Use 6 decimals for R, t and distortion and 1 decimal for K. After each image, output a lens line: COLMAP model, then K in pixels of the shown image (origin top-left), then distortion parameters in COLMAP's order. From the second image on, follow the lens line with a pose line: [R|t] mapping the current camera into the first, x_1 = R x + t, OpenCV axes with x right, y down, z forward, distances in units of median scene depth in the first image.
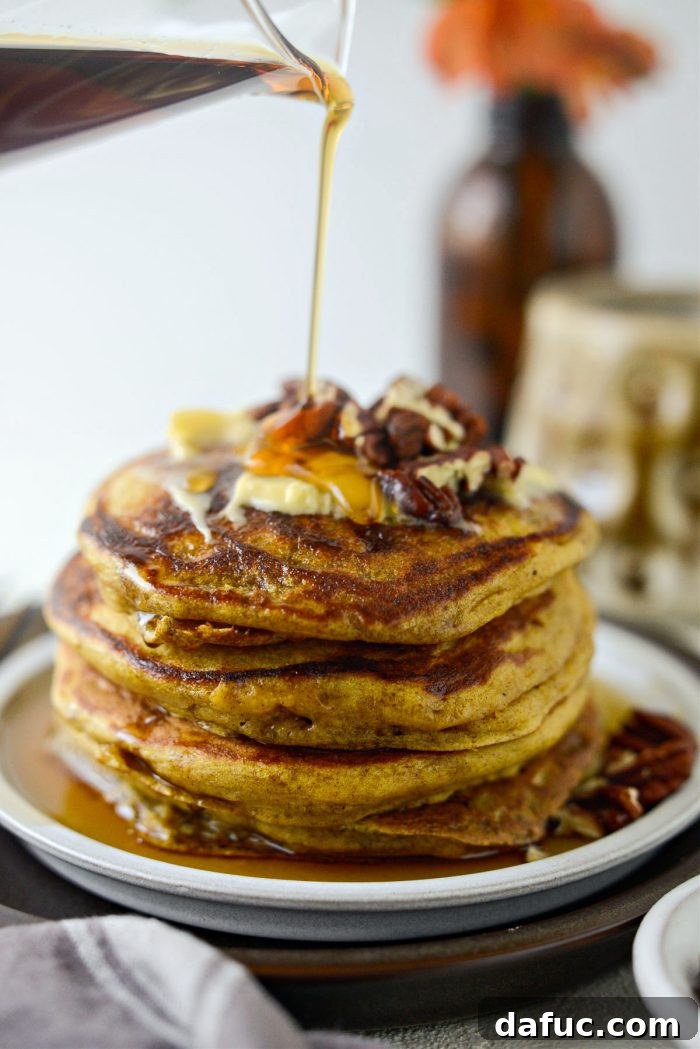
lens RADIAL K [[1873.7, 0, 350.0], [0, 1873.7, 524.5], [0, 0, 1]] dist [-0.037778, -0.139194]
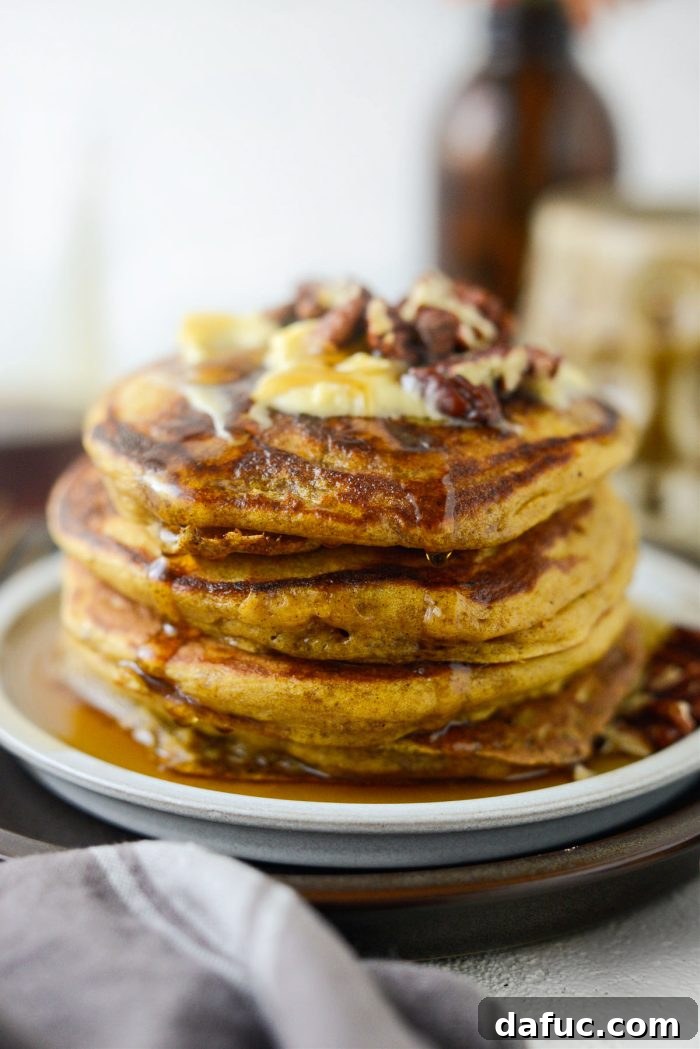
lens RADIAL K [[1873.7, 0, 350.0], [0, 1873.7, 524.5], [0, 0, 1]] dist [-0.037778, -0.139194]
pose [[0.999380, -0.013252, 0.032612, -0.048579], [0.012770, 0.999807, 0.014945, 0.036030], [-0.032803, -0.014520, 0.999356, 0.064109]]
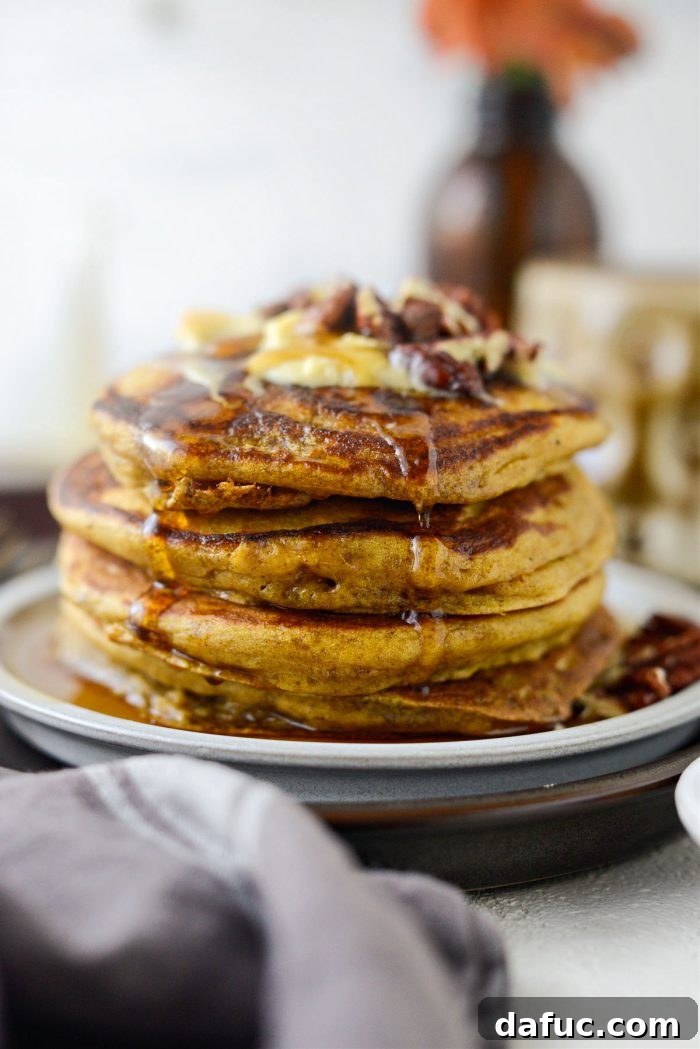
lens RADIAL K [[1873.7, 0, 350.0], [0, 1873.7, 524.5], [0, 0, 1]] dist [-0.037778, -0.139194]
pose [[0.999361, -0.000163, 0.035755, -0.046687], [0.003758, 0.994931, -0.100489, 0.169814], [-0.035557, 0.100559, 0.994296, 0.029138]]
